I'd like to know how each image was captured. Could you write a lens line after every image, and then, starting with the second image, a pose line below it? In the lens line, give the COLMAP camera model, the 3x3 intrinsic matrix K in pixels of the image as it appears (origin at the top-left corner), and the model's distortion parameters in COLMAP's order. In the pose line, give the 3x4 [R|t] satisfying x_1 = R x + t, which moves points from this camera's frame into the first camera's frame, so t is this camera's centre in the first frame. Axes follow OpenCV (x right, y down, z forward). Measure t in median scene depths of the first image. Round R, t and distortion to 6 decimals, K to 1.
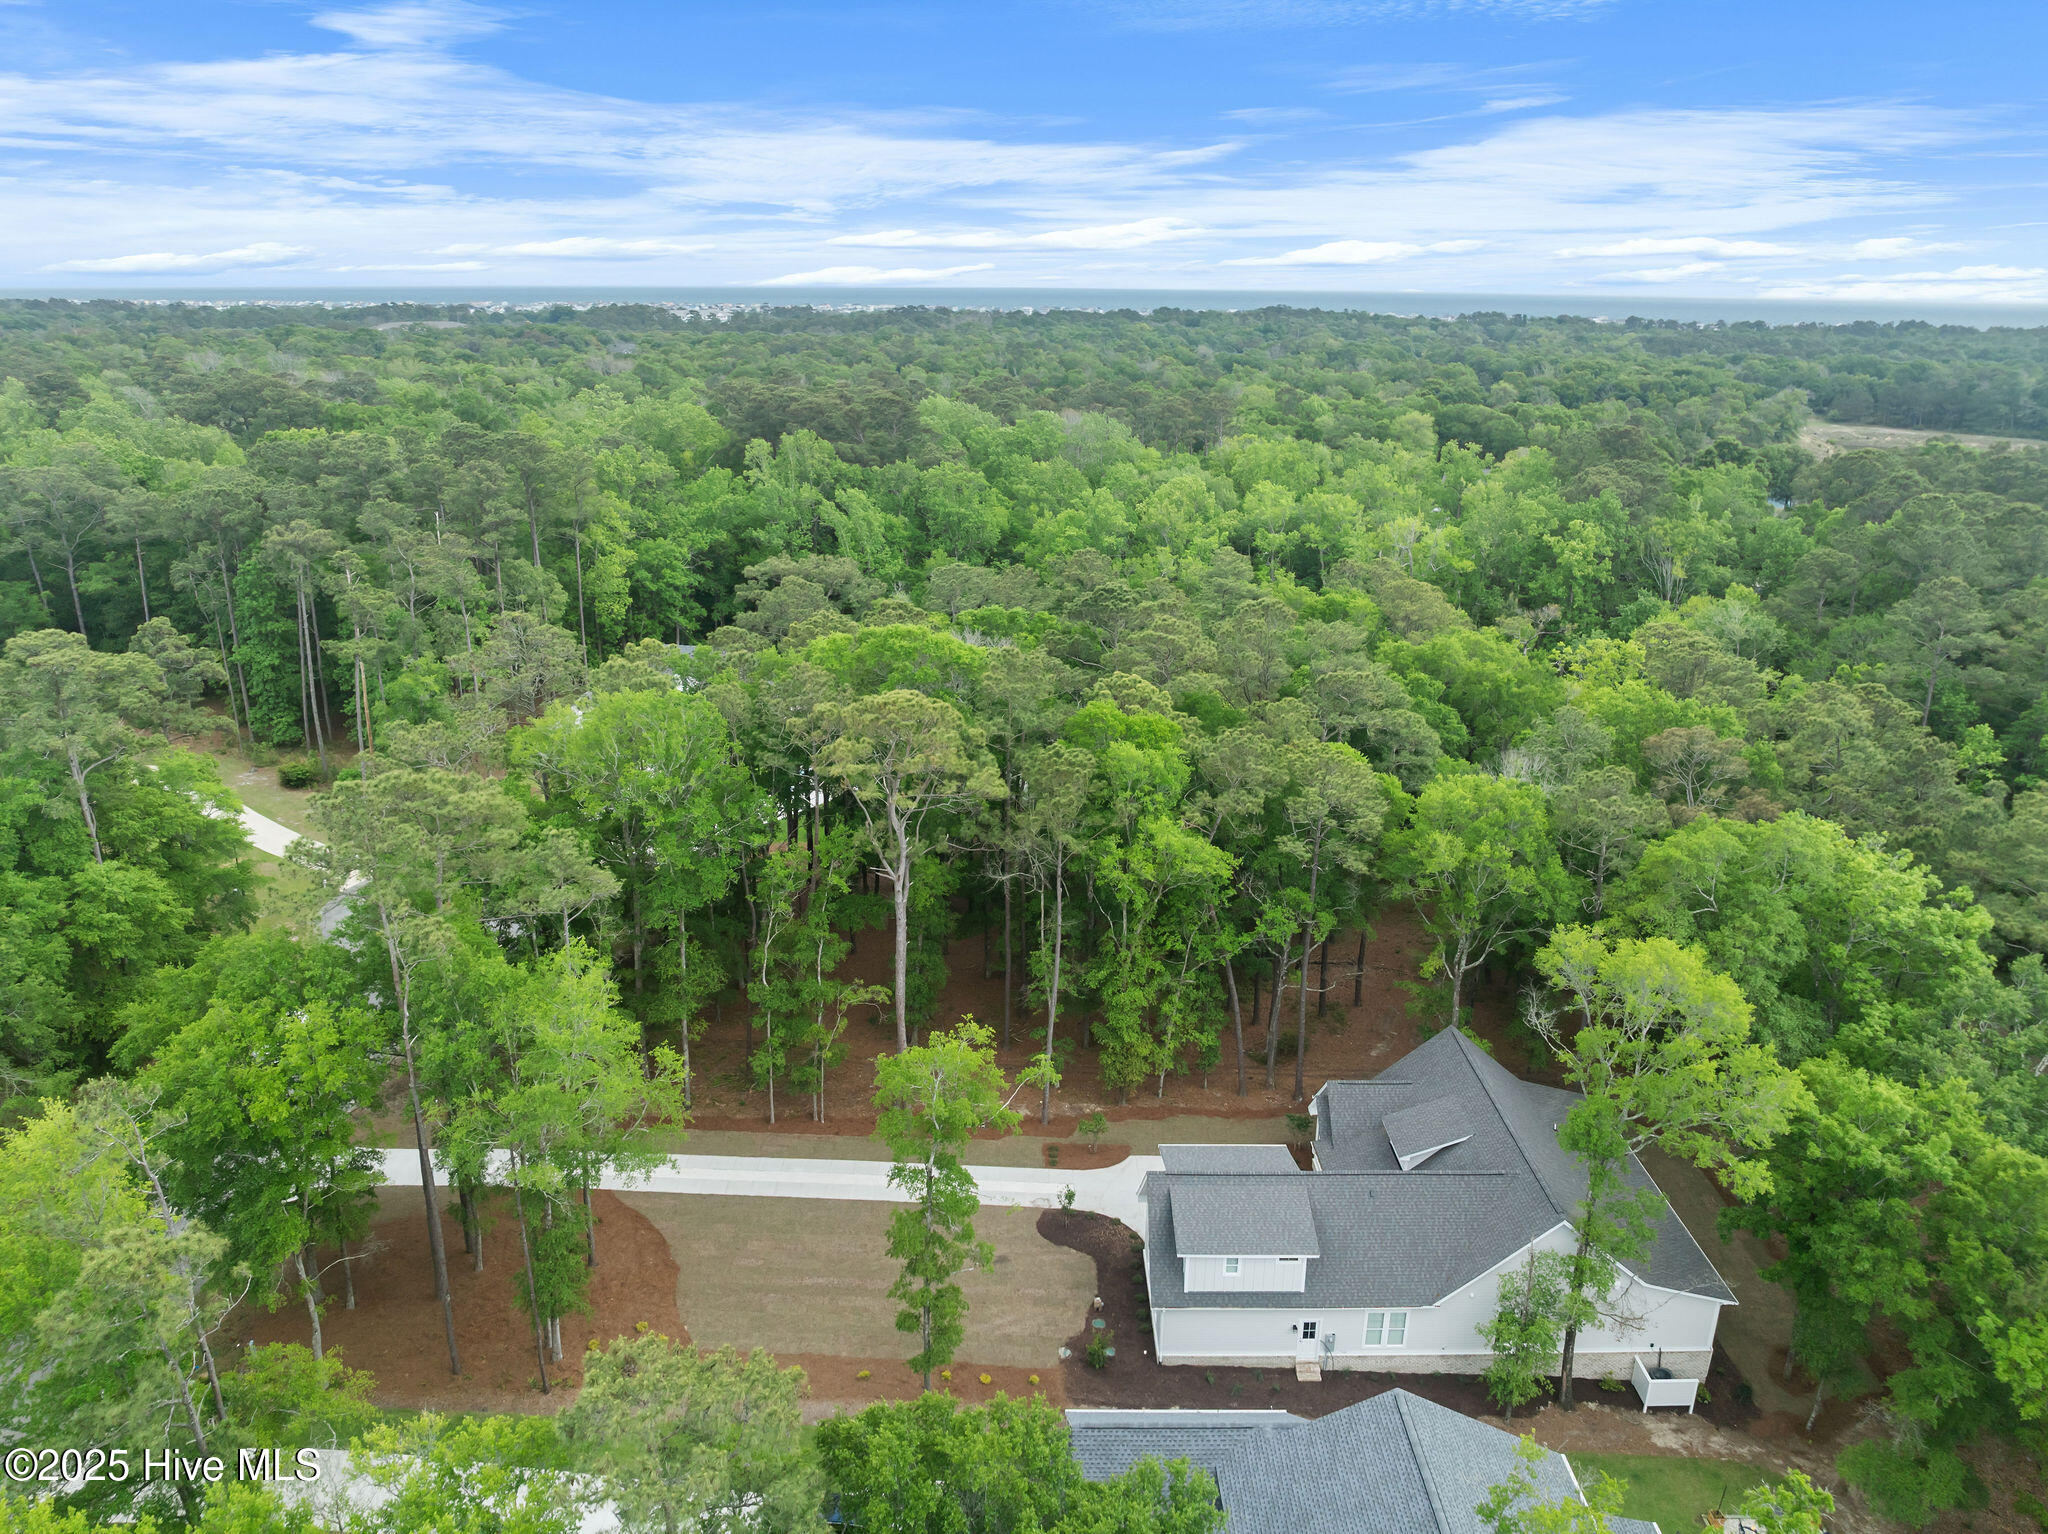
lens RADIAL K [[1432.8, 0, 1024.0], [0, 1432.8, 767.0], [0, 0, 1]] dist [-0.037604, -0.003345]
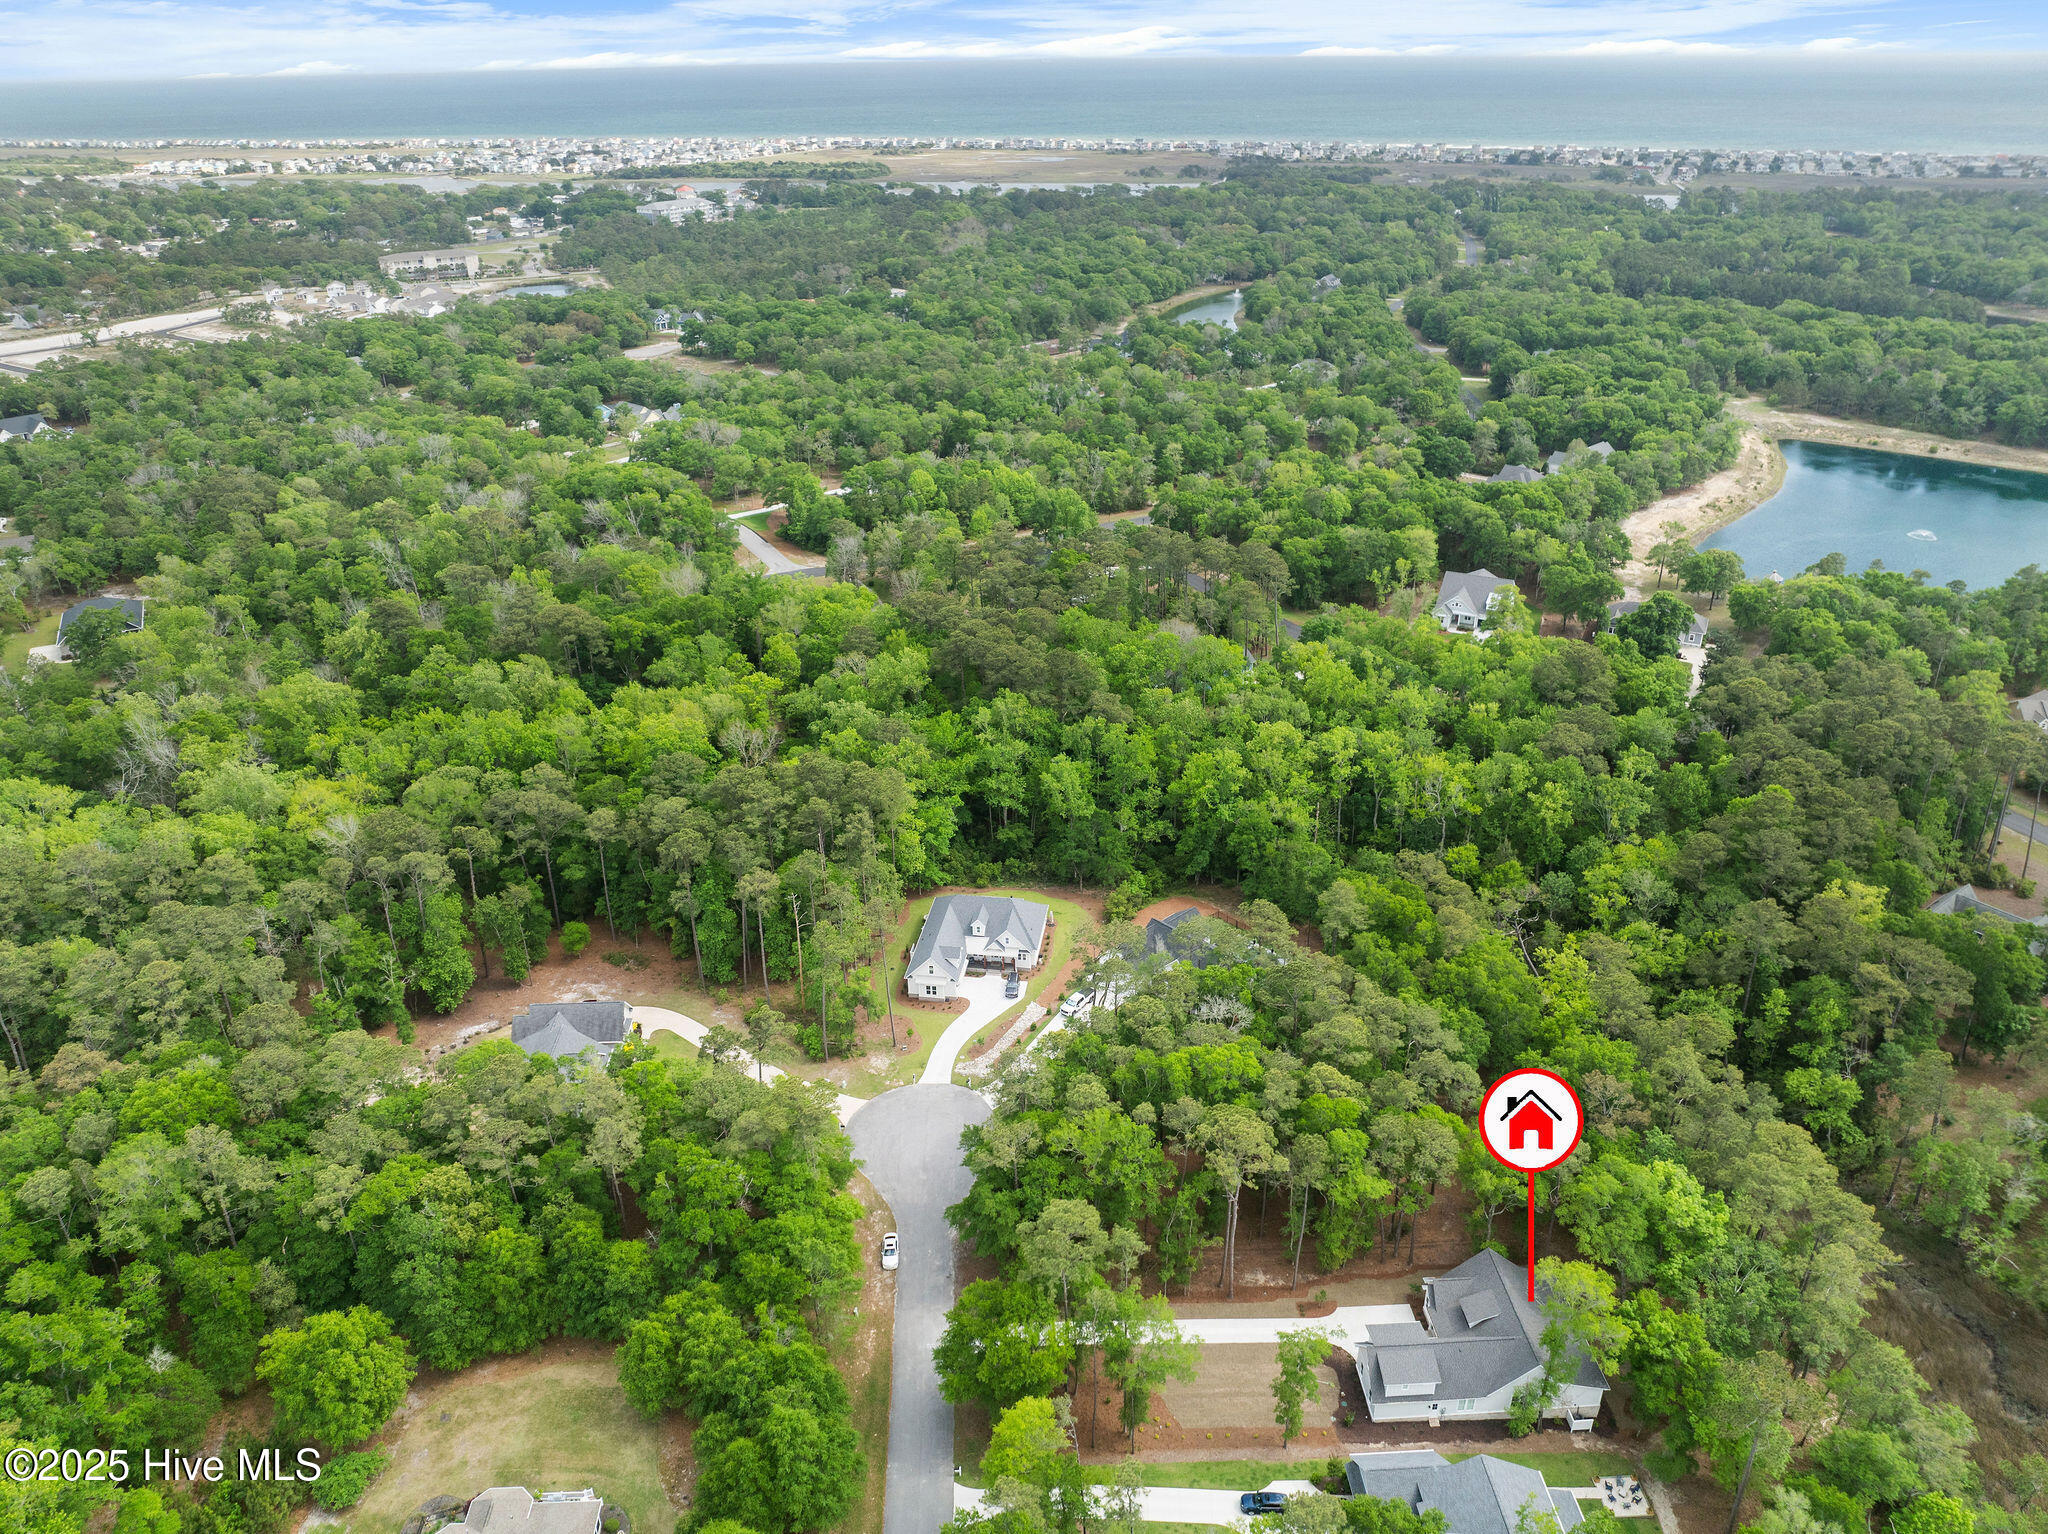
lens RADIAL K [[1432.8, 0, 1024.0], [0, 1432.8, 767.0], [0, 0, 1]] dist [-0.037604, -0.003345]
pose [[0.999264, -0.031635, 0.021687, -0.514086], [0.028794, 0.992272, 0.120696, -0.991264], [-0.025337, -0.119983, 0.992453, -1.241696]]
